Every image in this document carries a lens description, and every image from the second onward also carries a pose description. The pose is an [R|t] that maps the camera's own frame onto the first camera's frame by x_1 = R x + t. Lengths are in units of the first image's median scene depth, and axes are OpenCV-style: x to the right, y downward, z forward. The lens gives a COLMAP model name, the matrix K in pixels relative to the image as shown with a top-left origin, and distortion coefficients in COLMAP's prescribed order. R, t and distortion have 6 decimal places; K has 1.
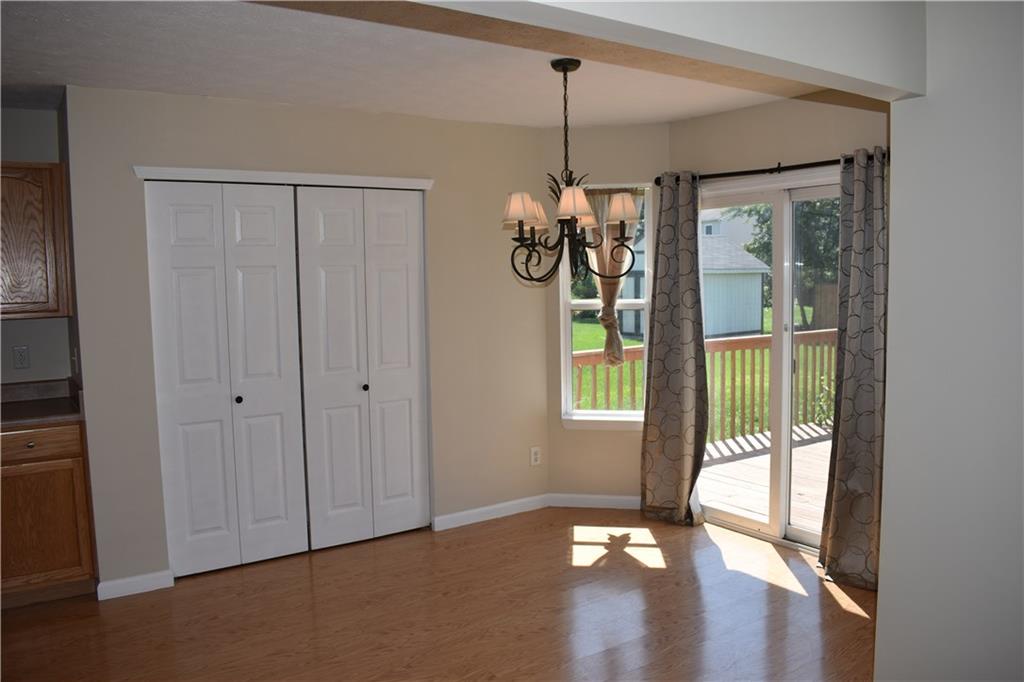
lens RADIAL K [[817.3, 0, 512.0], [0, 817.3, 341.0], [0, 0, 1]] dist [-0.099102, 0.075019]
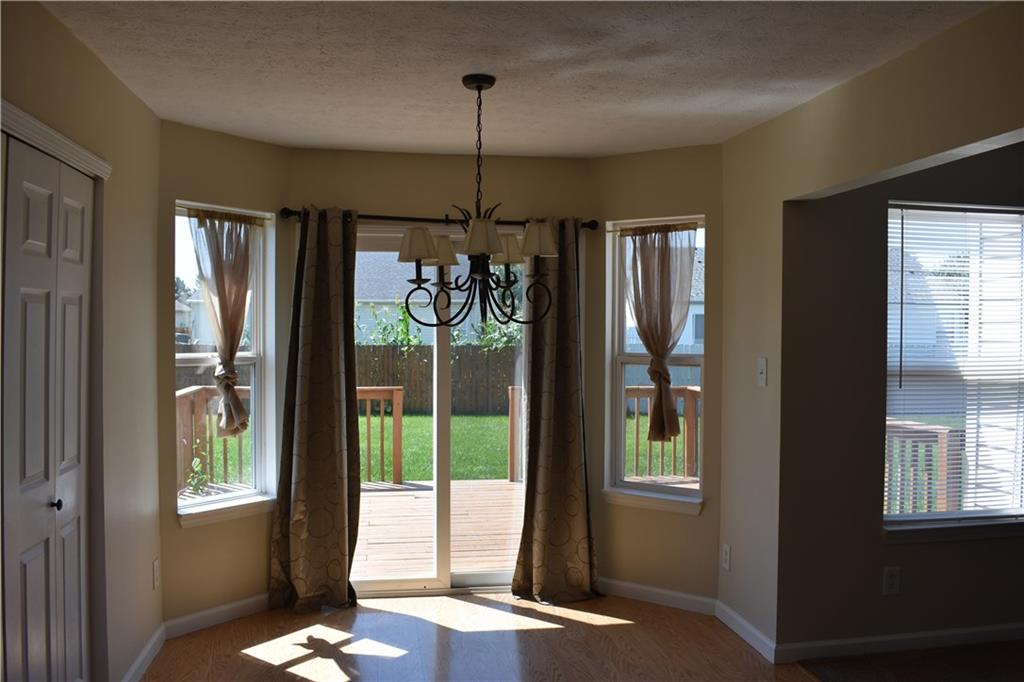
lens RADIAL K [[861.6, 0, 512.0], [0, 861.6, 341.0], [0, 0, 1]] dist [-0.020332, -0.004546]
pose [[0.419470, 0.004411, 0.907759, -0.591329], [0.058776, 0.997758, -0.032008, -0.021156], [-0.905865, 0.066780, 0.418270, 0.457735]]
